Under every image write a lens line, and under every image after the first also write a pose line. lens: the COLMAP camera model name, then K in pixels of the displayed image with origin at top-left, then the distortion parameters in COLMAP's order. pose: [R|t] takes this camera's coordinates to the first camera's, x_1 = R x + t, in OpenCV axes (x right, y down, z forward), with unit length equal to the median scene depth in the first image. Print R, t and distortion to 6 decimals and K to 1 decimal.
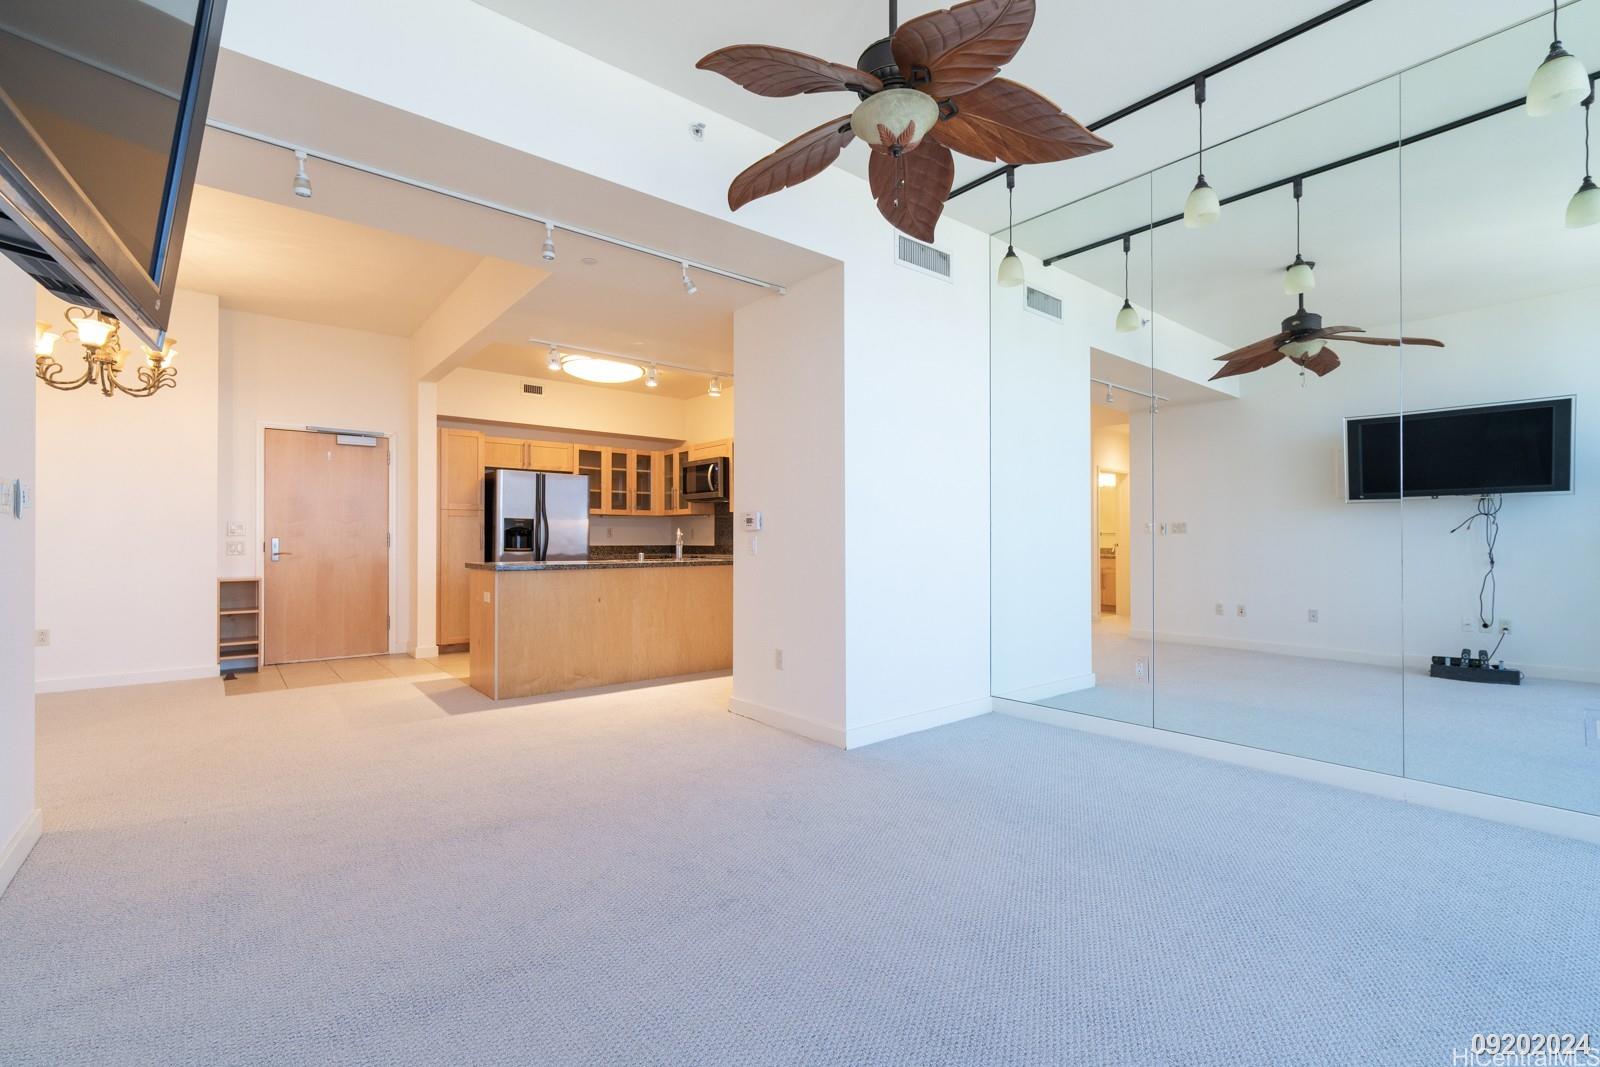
lens RADIAL K [[699.6, 0, 799.1], [0, 699.6, 541.0], [0, 0, 1]] dist [0.003815, -0.000948]
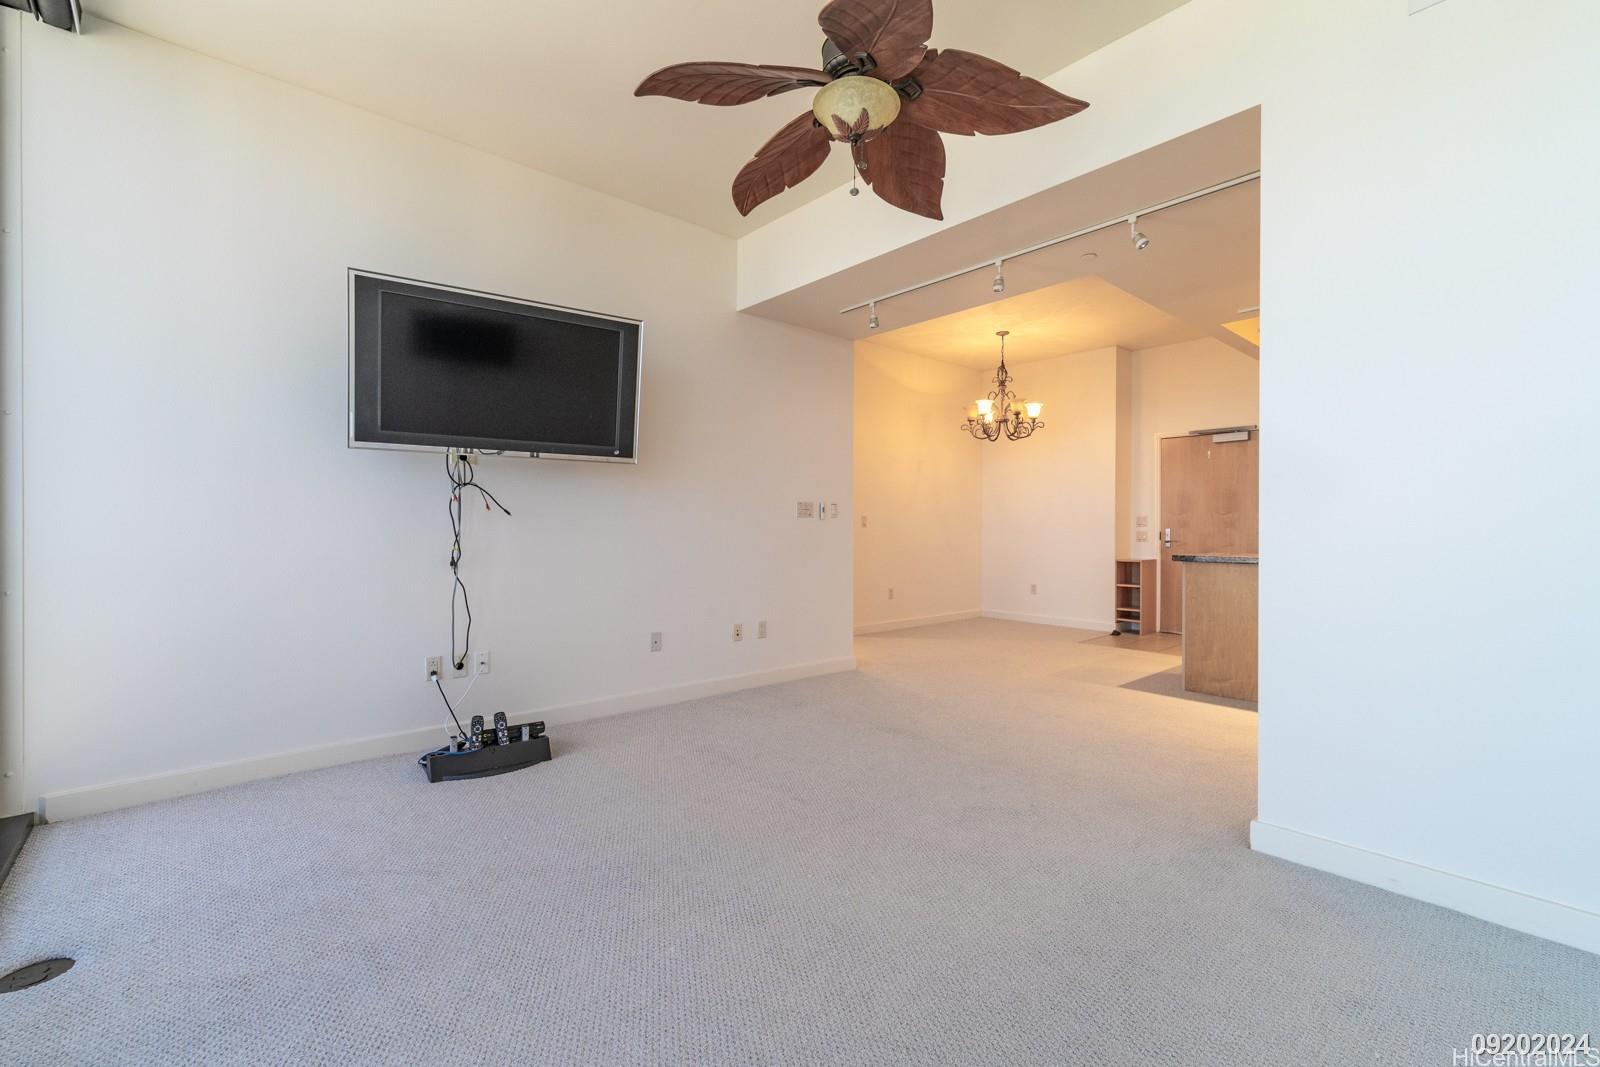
lens RADIAL K [[699.6, 0, 814.2], [0, 699.6, 537.4], [0, 0, 1]] dist [0.003815, -0.000948]
pose [[0.028859, 0.010388, -0.999530, 0.405321], [-0.004465, 0.999937, 0.010263, 0.001356], [0.999574, 0.004167, 0.028903, 0.326973]]
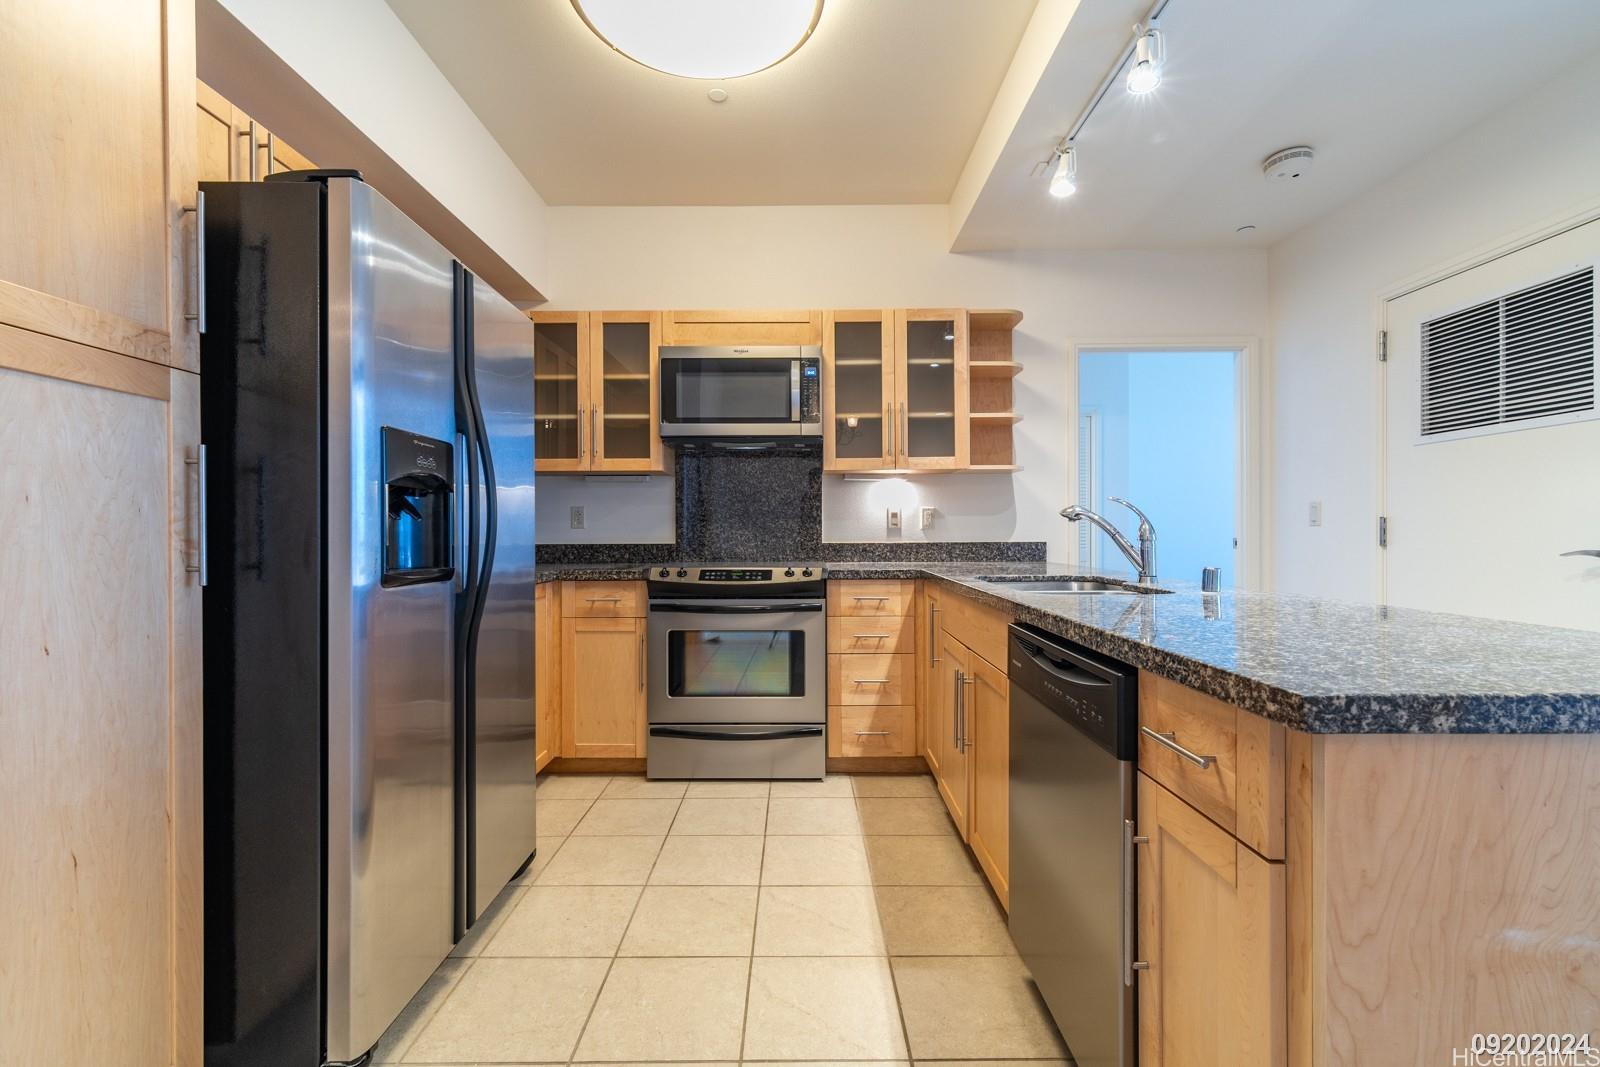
lens RADIAL K [[699.6, 0, 809.2], [0, 699.6, 531.9], [0, 0, 1]] dist [0.003815, -0.000948]
pose [[0.626368, -0.003997, 0.779518, -0.511429], [0.005522, 0.999985, 0.000690, -0.000558], [-0.779508, 0.003872, 0.626380, 0.779404]]
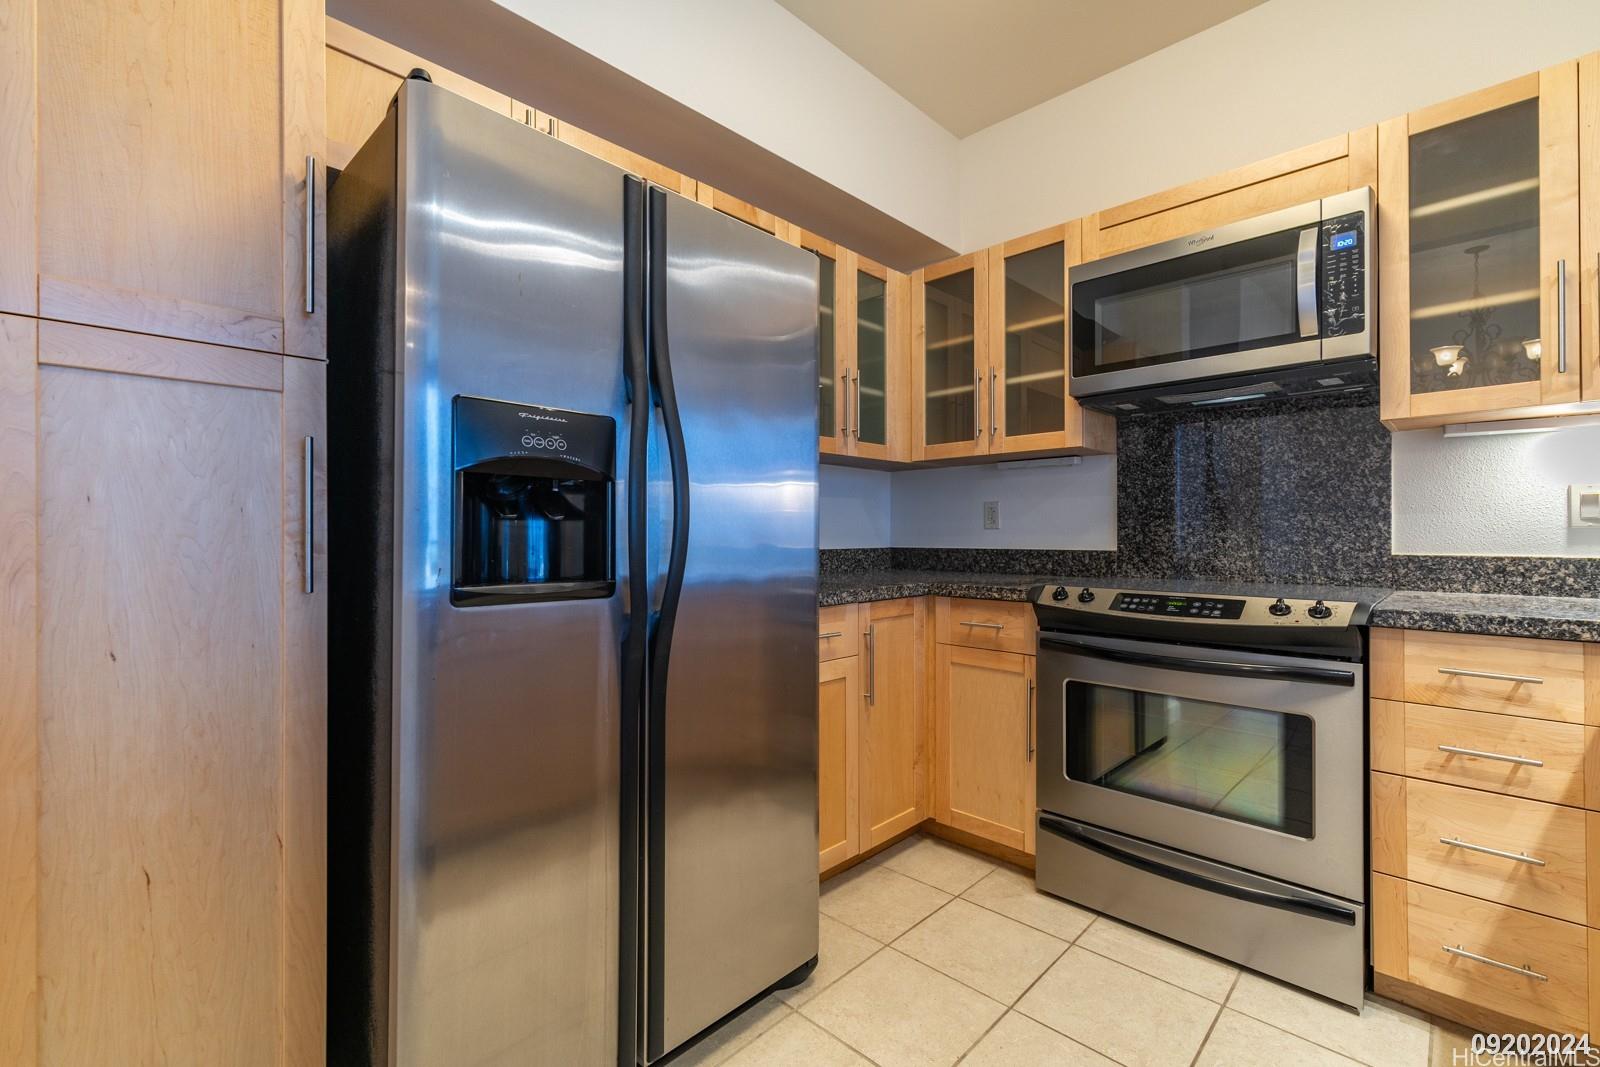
lens RADIAL K [[699.6, 0, 797.6], [0, 699.6, 533.0], [0, 0, 1]] dist [0.003815, -0.000948]
pose [[0.993492, -0.002416, 0.113877, -0.366149], [0.002805, 0.999991, -0.003250, -0.000558], [-0.113868, 0.003548, 0.993490, 0.843310]]
